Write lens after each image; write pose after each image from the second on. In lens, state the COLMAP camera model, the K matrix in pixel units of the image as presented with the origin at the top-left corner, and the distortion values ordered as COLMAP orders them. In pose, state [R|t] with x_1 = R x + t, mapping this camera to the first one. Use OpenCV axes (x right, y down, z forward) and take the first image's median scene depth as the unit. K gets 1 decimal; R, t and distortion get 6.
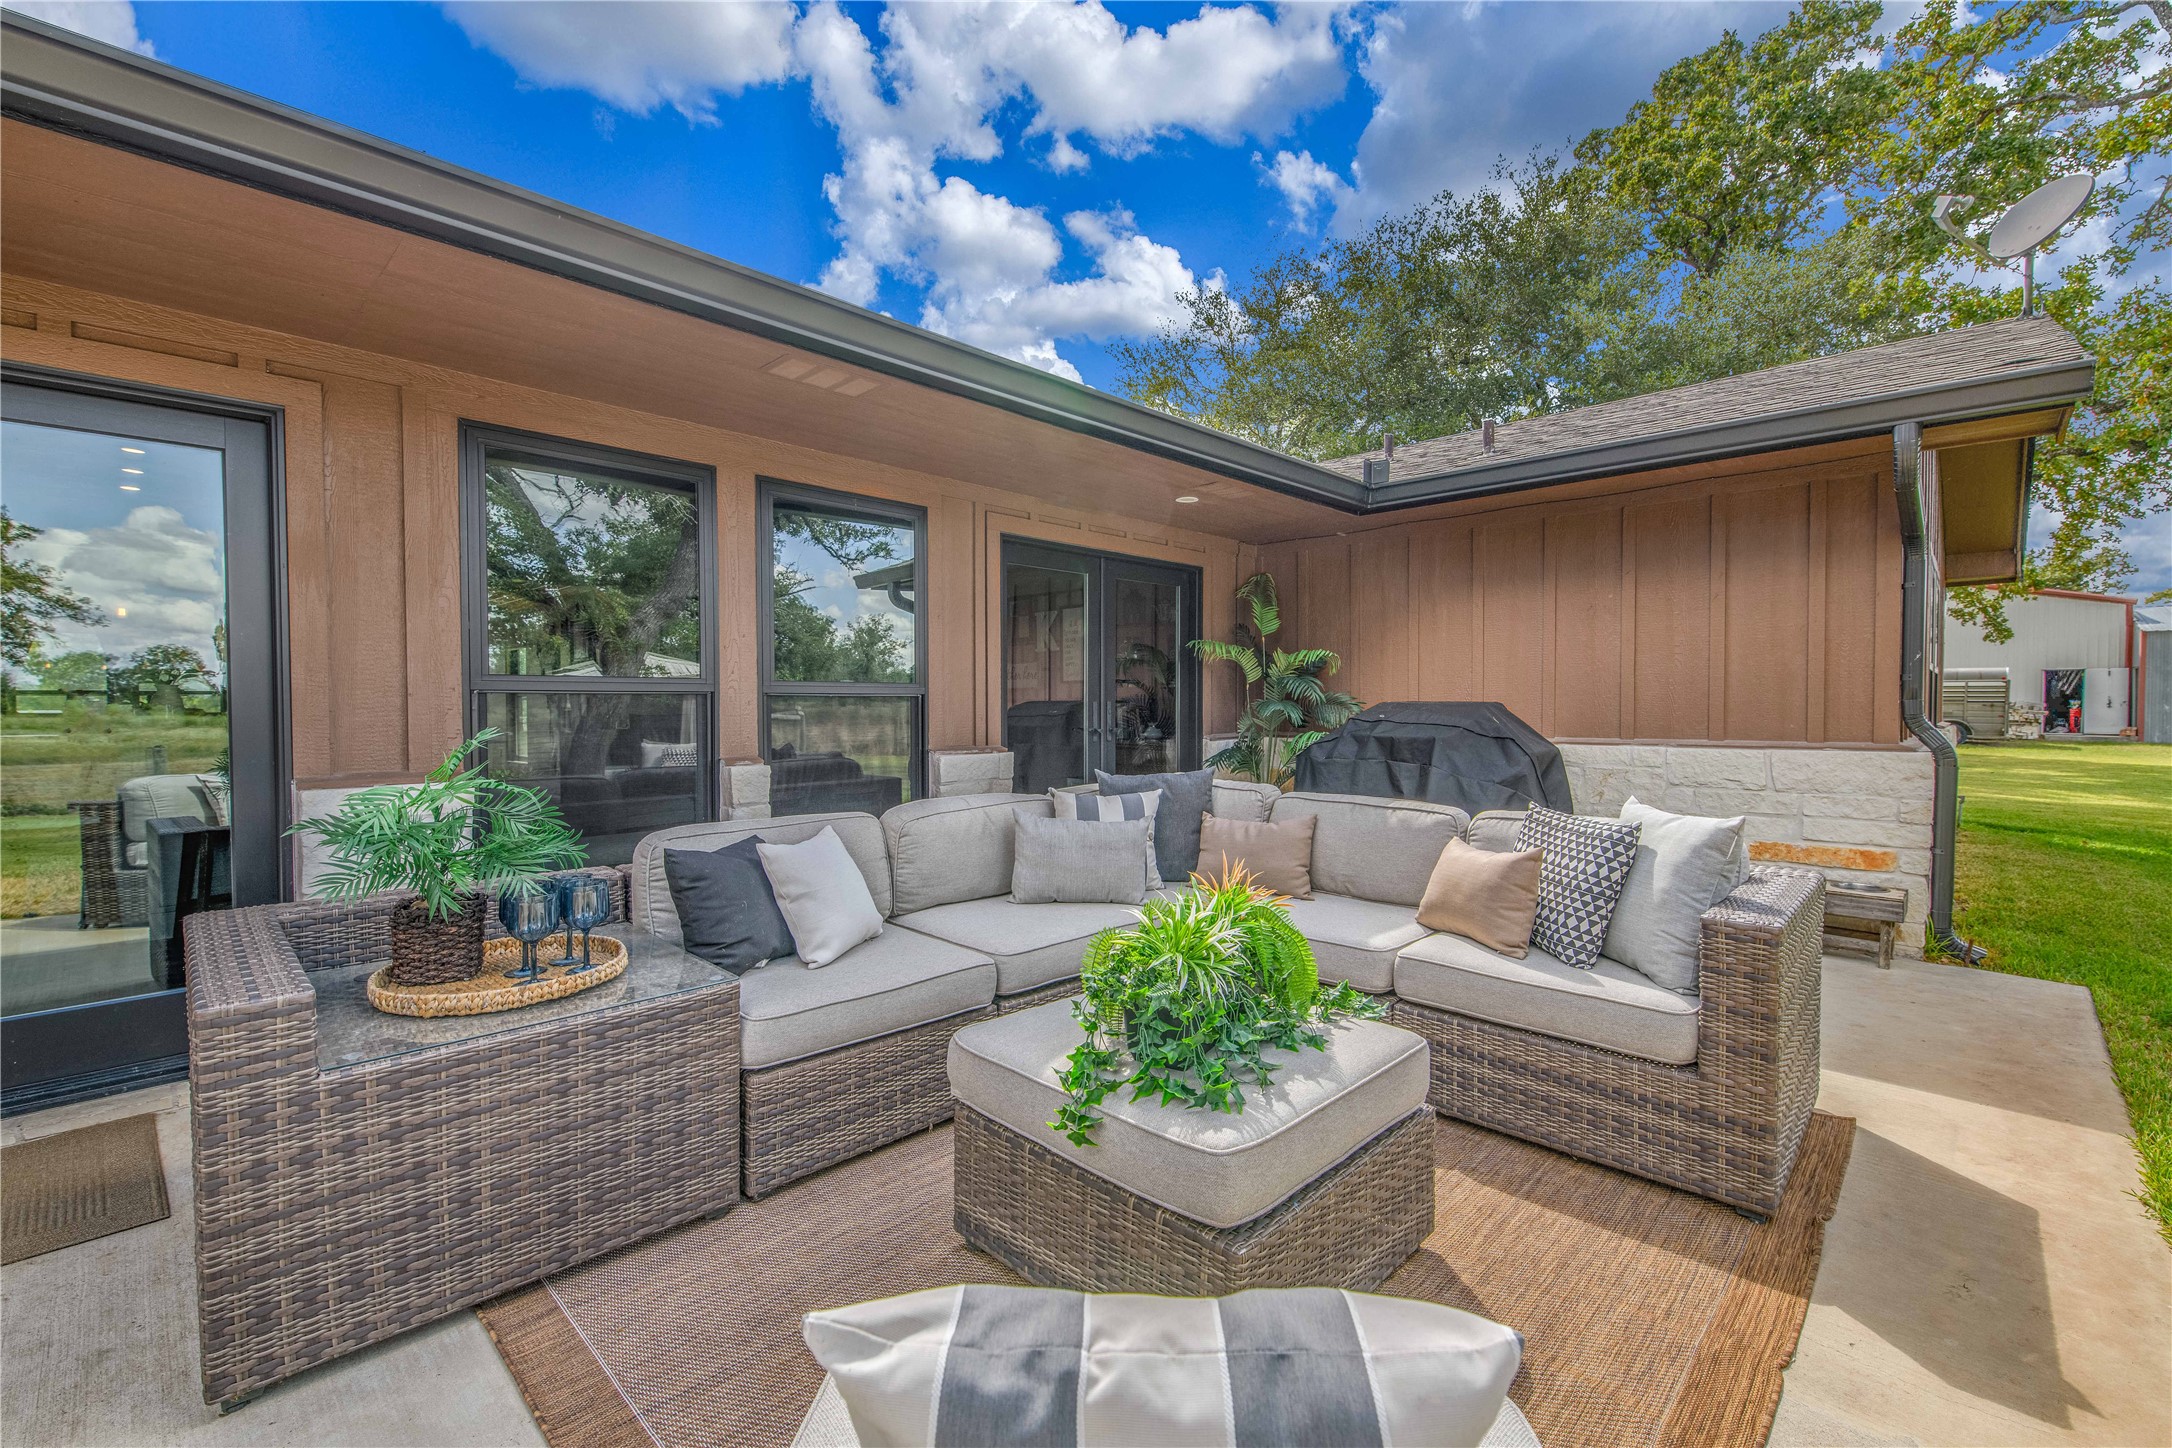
lens RADIAL K [[929.1, 0, 1085.5], [0, 929.1, 720.3], [0, 0, 1]] dist [-0.002259, -0.000005]
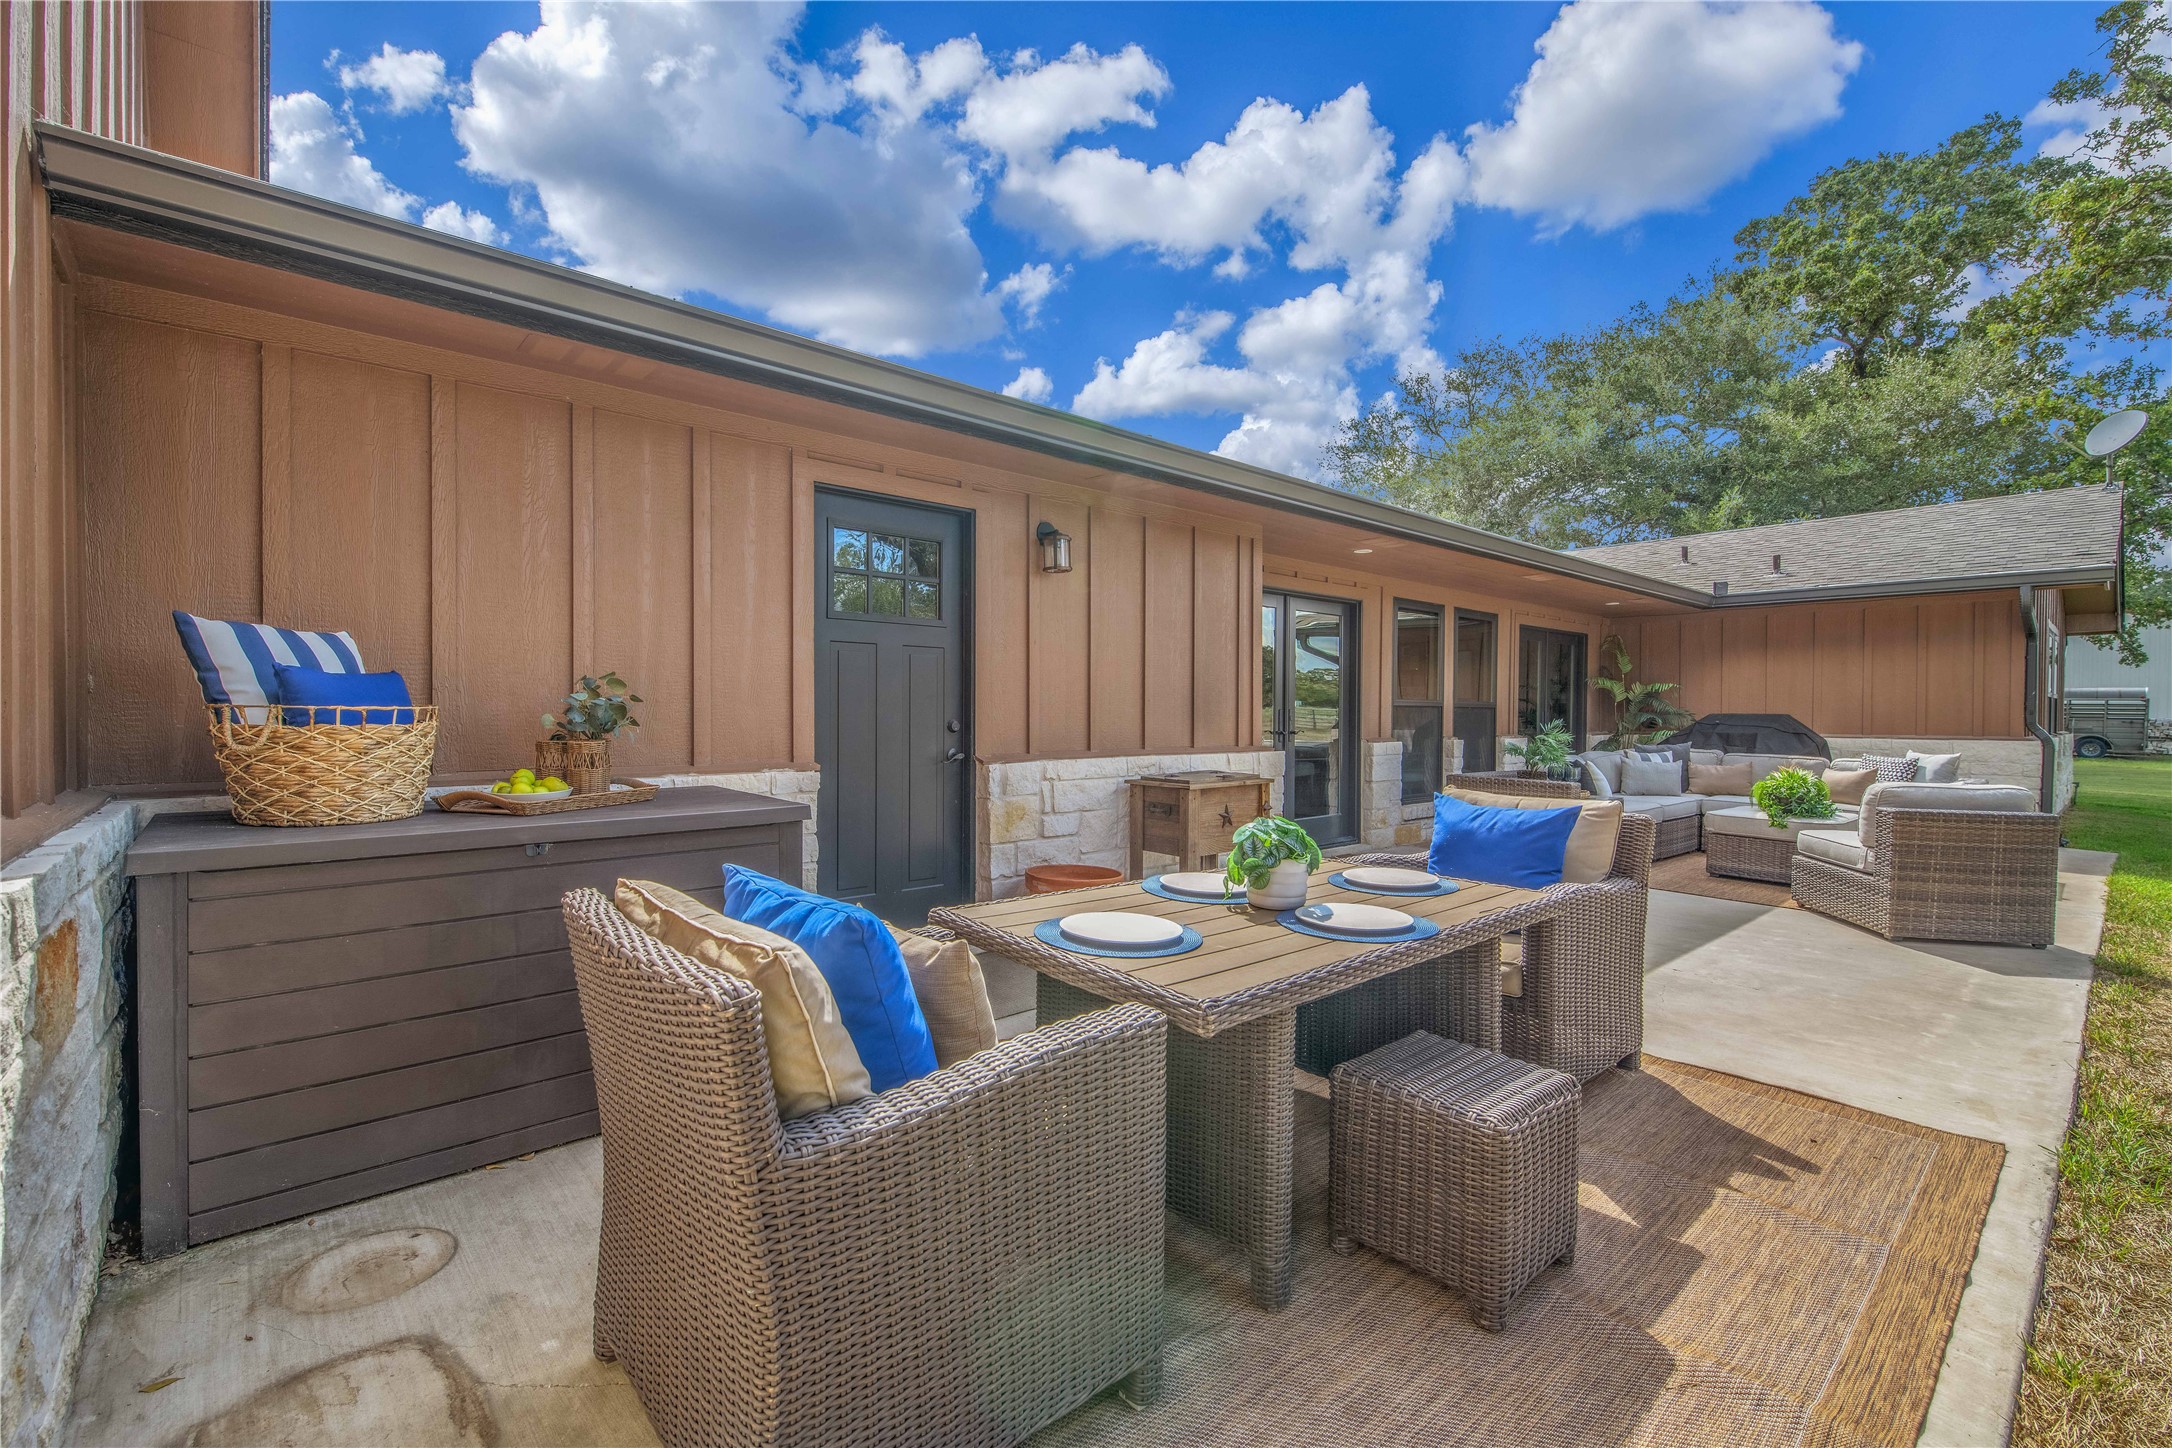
lens RADIAL K [[929.1, 0, 1086.2], [0, 929.1, 720.2], [0, 0, 1]] dist [-0.002259, -0.000005]
pose [[0.996566, 0.009579, -0.082252, -0.635977], [-0.010364, 0.999905, -0.009123, 0.018605], [0.082157, 0.009944, 0.996570, -0.757097]]
